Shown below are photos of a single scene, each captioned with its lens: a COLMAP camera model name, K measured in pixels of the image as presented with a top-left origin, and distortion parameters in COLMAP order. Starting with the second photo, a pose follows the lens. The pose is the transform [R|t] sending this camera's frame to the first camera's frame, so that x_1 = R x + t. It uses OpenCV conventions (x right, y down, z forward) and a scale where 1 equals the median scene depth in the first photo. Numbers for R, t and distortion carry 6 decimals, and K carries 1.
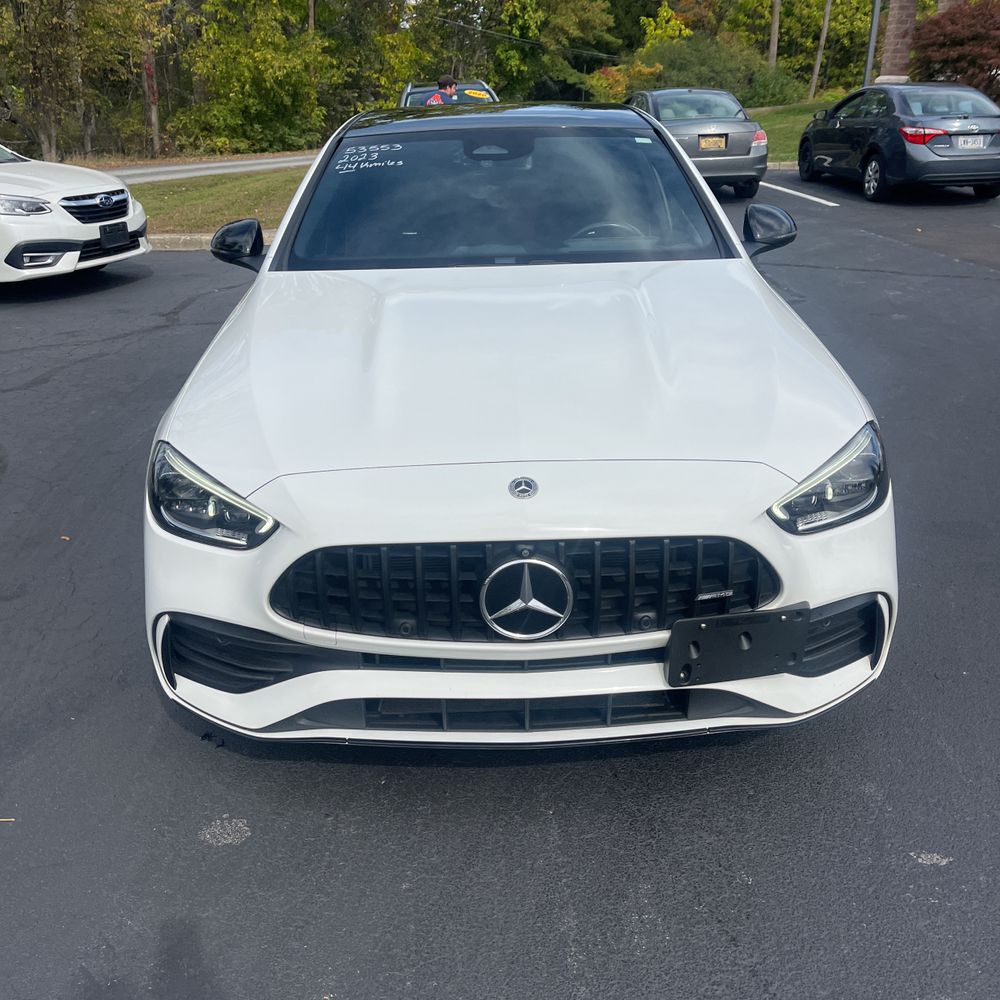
lens RADIAL K [[1036.9, 0, 496.5], [0, 1036.9, 488.3], [0, 0, 1]] dist [0.086626, -0.126108]
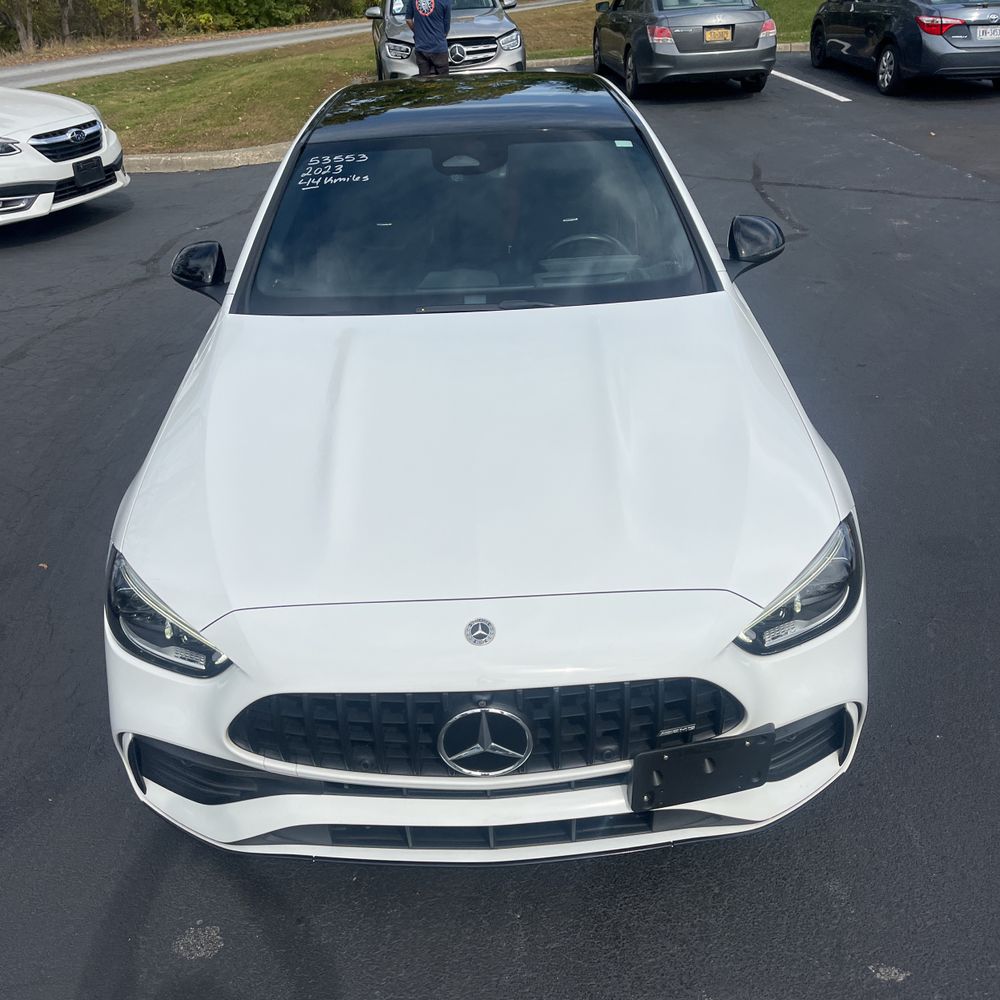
lens RADIAL K [[1036.9, 0, 496.5], [0, 1036.9, 488.3], [0, 0, 1]] dist [0.086626, -0.126108]
pose [[0.999818, -0.016348, -0.009816, 0.031814], [0.017434, 0.992220, 0.123270, -0.152398], [0.007725, -0.123419, 0.992325, 0.027829]]
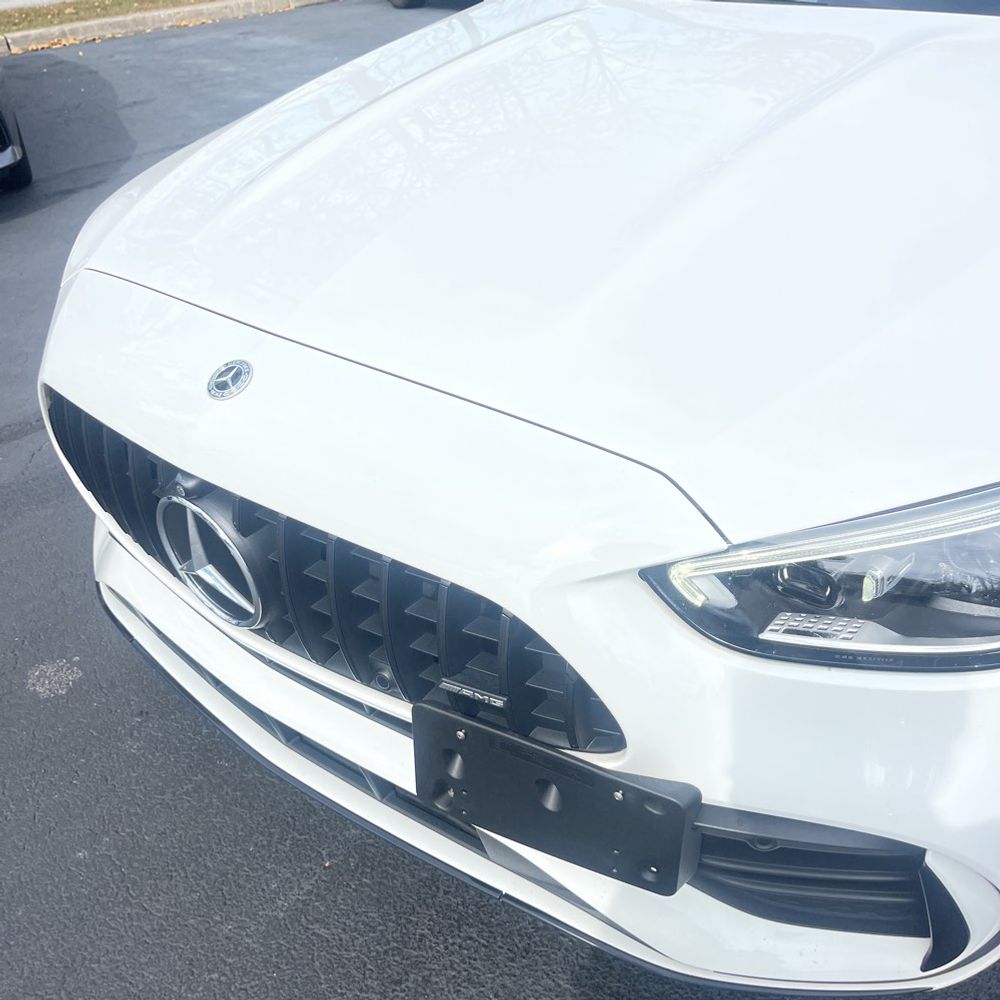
lens RADIAL K [[1036.9, 0, 496.5], [0, 1036.9, 488.3], [0, 0, 1]] dist [0.086626, -0.126108]
pose [[0.755634, 0.333493, -0.563737, 0.285058], [-0.205578, 0.937938, 0.279304, -0.080157], [0.621896, -0.095160, 0.777296, 0.383631]]
